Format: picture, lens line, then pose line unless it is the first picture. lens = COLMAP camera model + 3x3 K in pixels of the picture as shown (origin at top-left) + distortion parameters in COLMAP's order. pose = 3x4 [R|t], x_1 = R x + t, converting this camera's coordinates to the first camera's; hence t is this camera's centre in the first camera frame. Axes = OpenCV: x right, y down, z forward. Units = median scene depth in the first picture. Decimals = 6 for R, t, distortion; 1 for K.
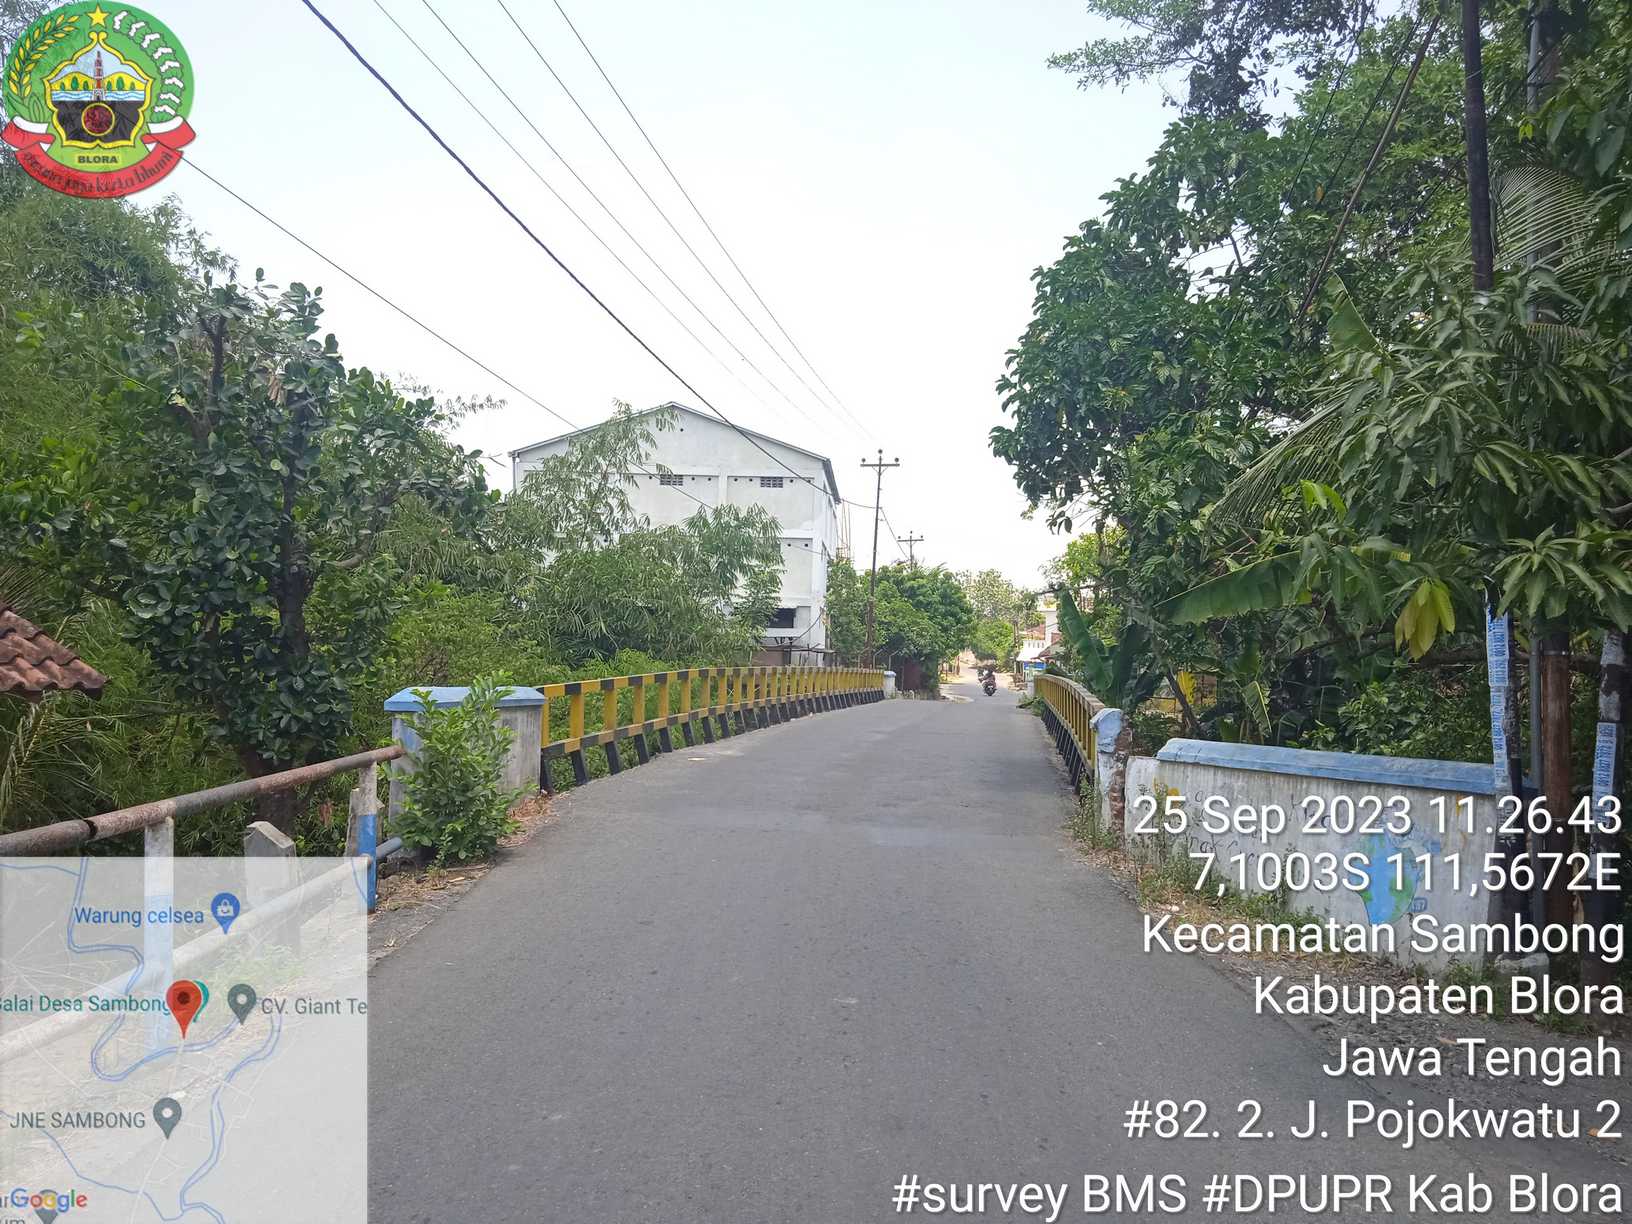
lens RADIAL K [[1346.2, 0, 819.8], [0, 1346.2, 637.9], [0, 0, 1]] dist [0.013150, -0.011764]
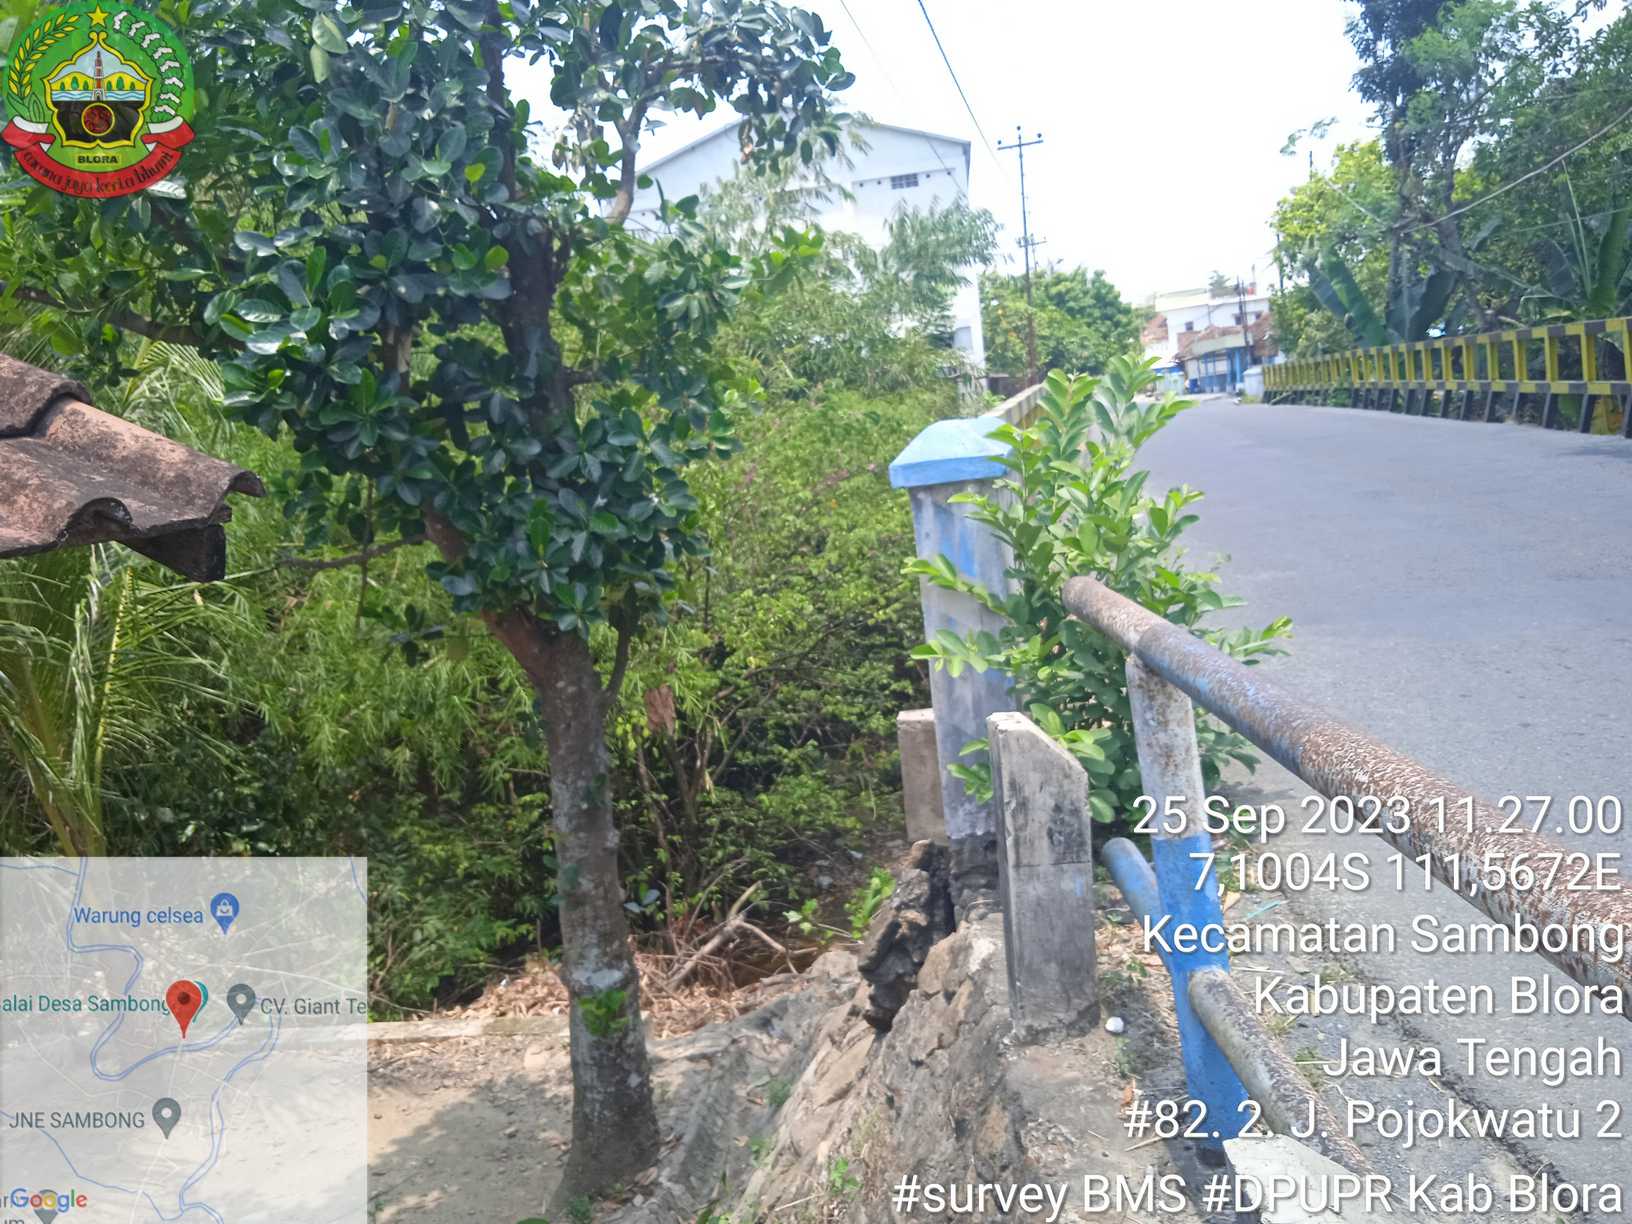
lens RADIAL K [[1335.5, 0, 811.4], [0, 1335.5, 671.6], [0, 0, 1]] dist [0.002502, 0.005766]
pose [[0.988294, -0.130077, -0.079716, -0.076160], [0.143688, 0.969235, 0.199841, 0.005623], [0.051269, -0.208956, 0.976580, 0.141870]]
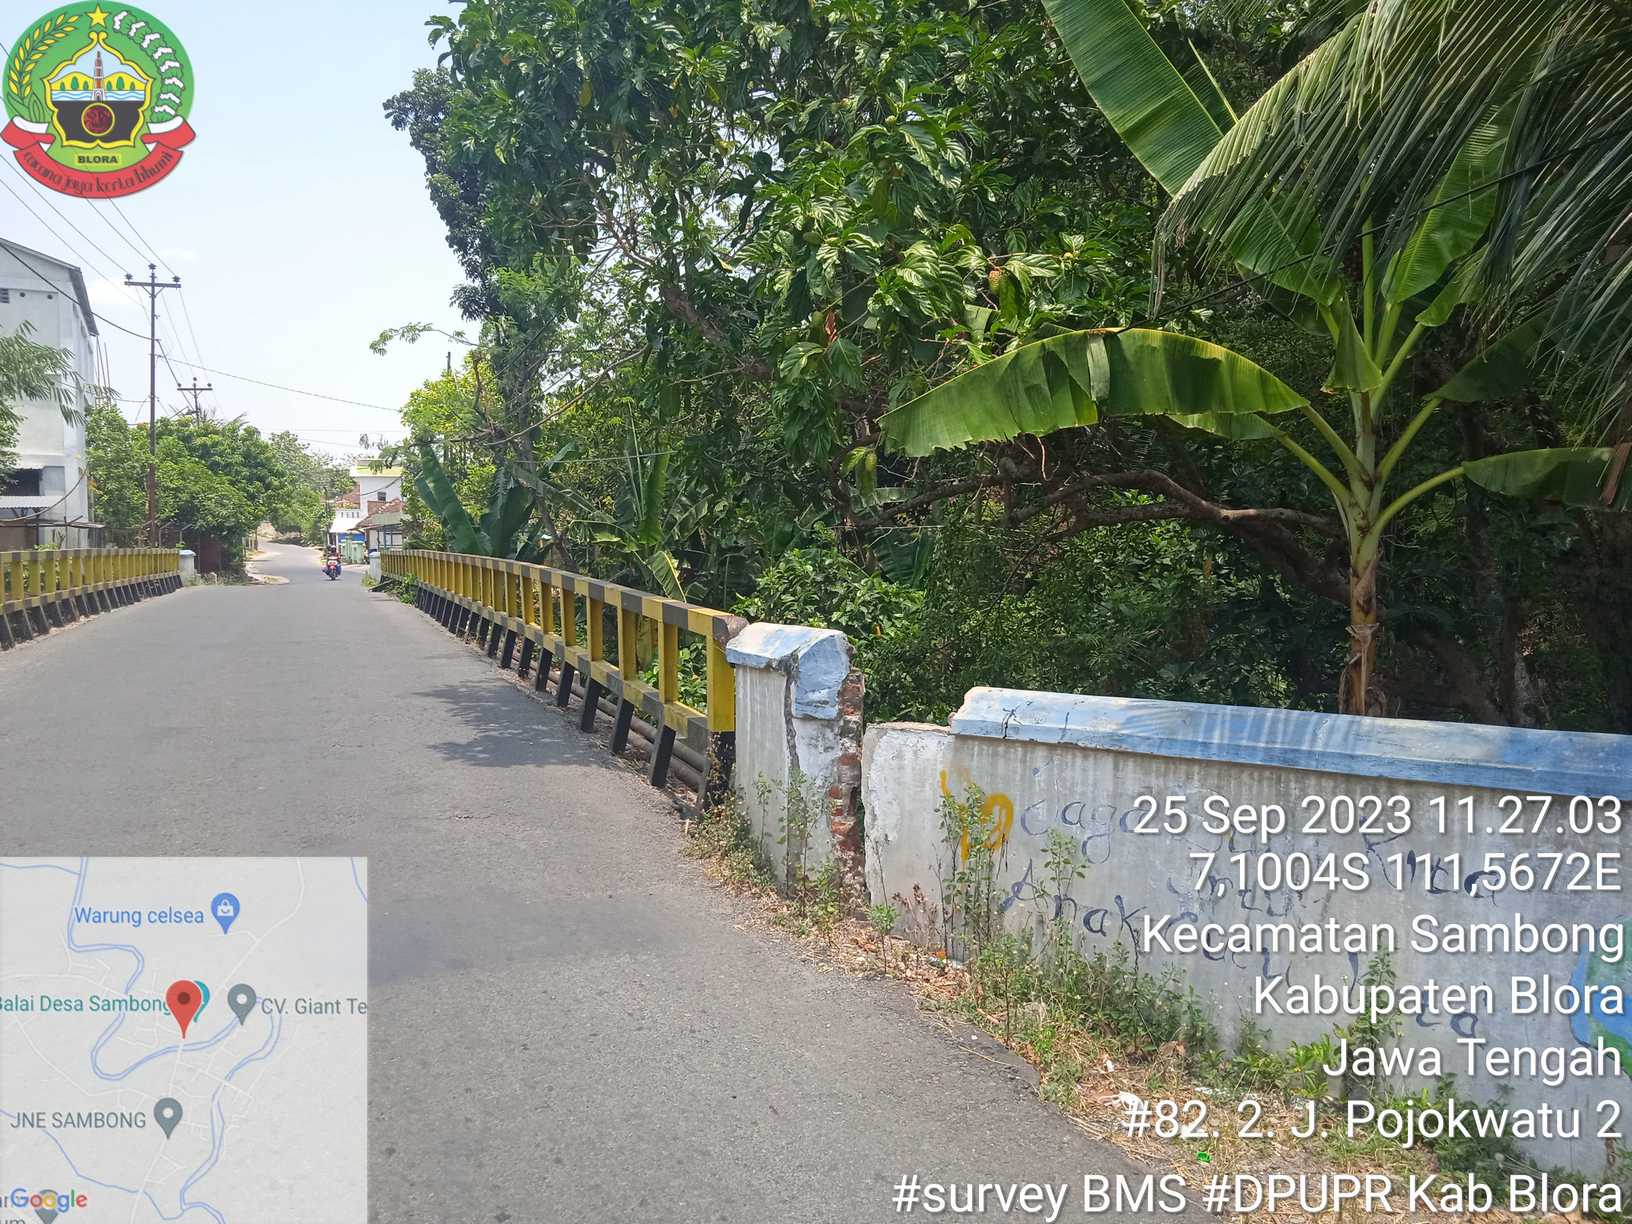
lens RADIAL K [[1346.2, 0, 819.8], [0, 1346.2, 637.9], [0, 0, 1]] dist [0.013150, -0.011764]
pose [[0.875298, -0.059070, 0.479962, -0.005654], [0.012145, 0.994884, 0.100294, 0.001507], [-0.483431, -0.081958, 0.871538, 0.147193]]
